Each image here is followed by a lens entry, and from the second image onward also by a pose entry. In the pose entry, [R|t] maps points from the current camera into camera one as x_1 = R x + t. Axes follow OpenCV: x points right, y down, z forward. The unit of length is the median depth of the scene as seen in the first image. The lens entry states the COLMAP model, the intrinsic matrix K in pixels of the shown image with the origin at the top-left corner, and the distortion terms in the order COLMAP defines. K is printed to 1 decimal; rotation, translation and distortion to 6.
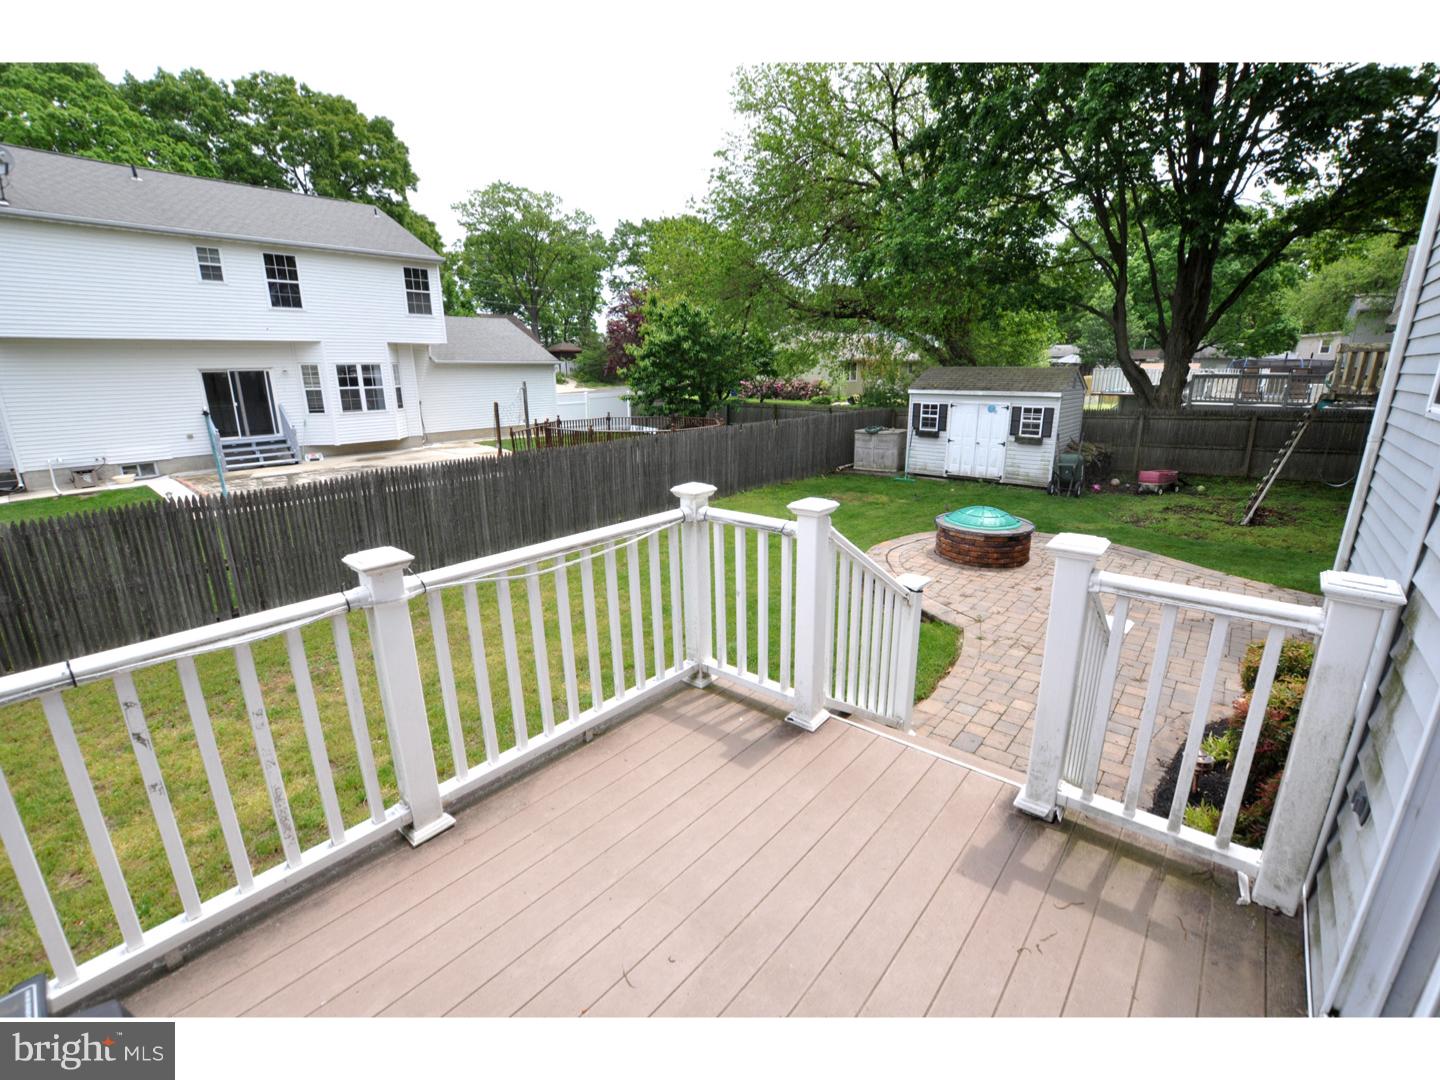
lens RADIAL K [[632.0, 0, 724.3], [0, 632.0, 542.6], [0, 0, 1]] dist [-0.029047, 0.002048]
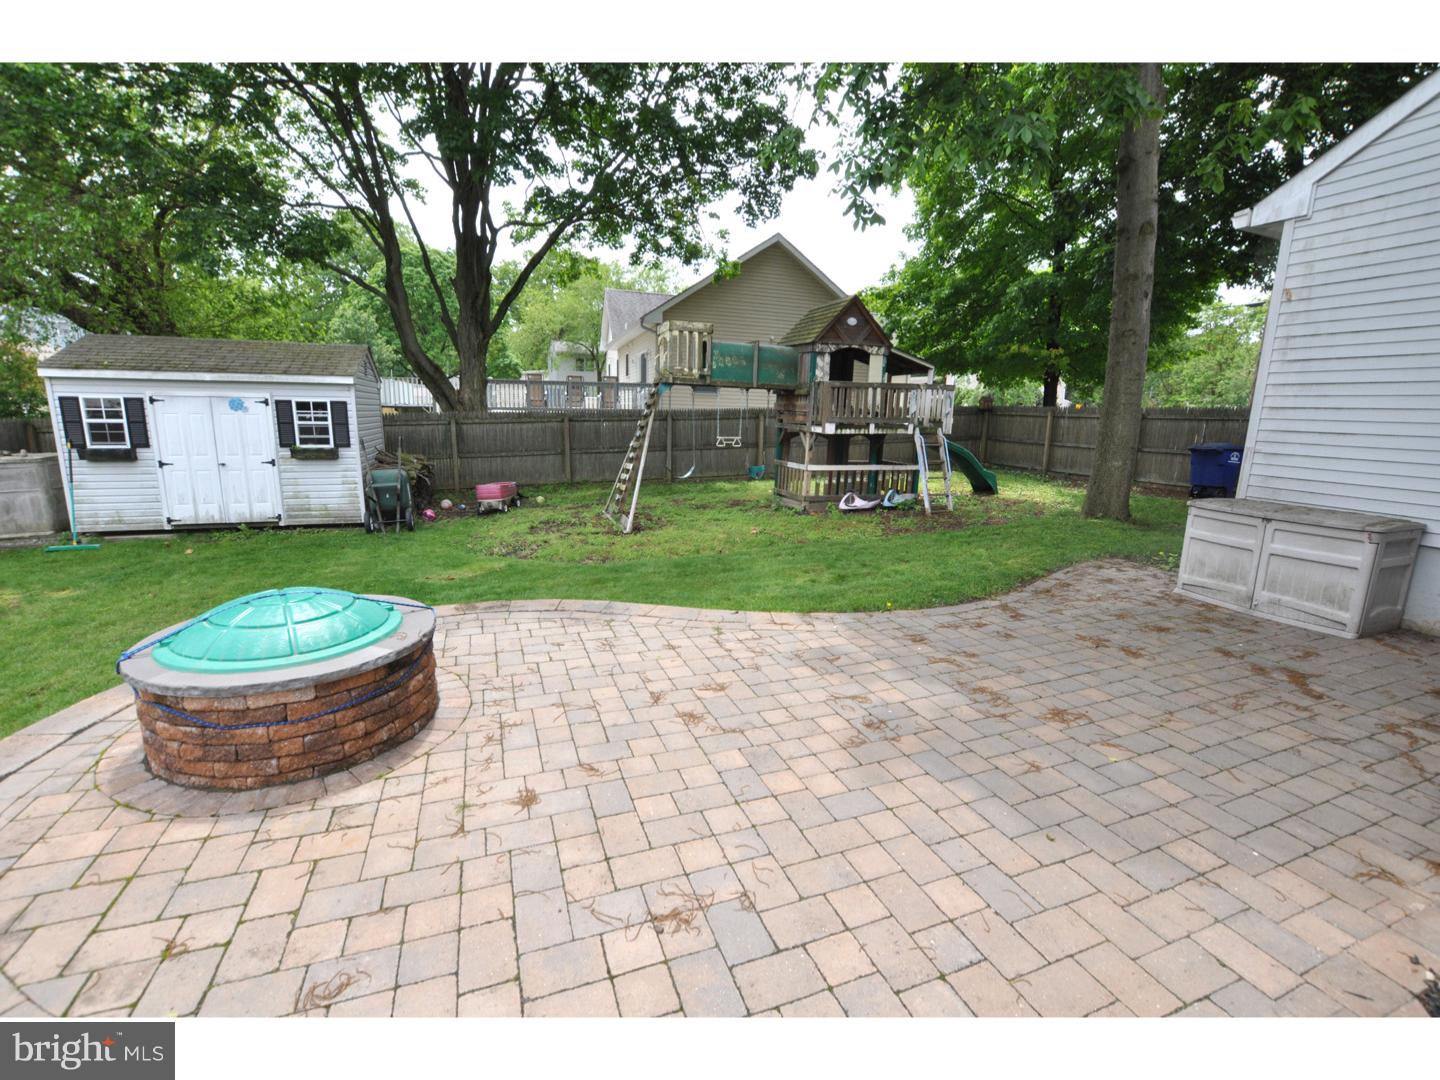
lens RADIAL K [[632.0, 0, 724.8], [0, 632.0, 538.8], [0, 0, 1]] dist [-0.029047, 0.002048]
pose [[0.488433, -0.151868, 0.859284, 0.137005], [0.204443, 0.977246, 0.056508, -0.031400], [-0.848314, 0.148074, 0.508368, 0.349863]]
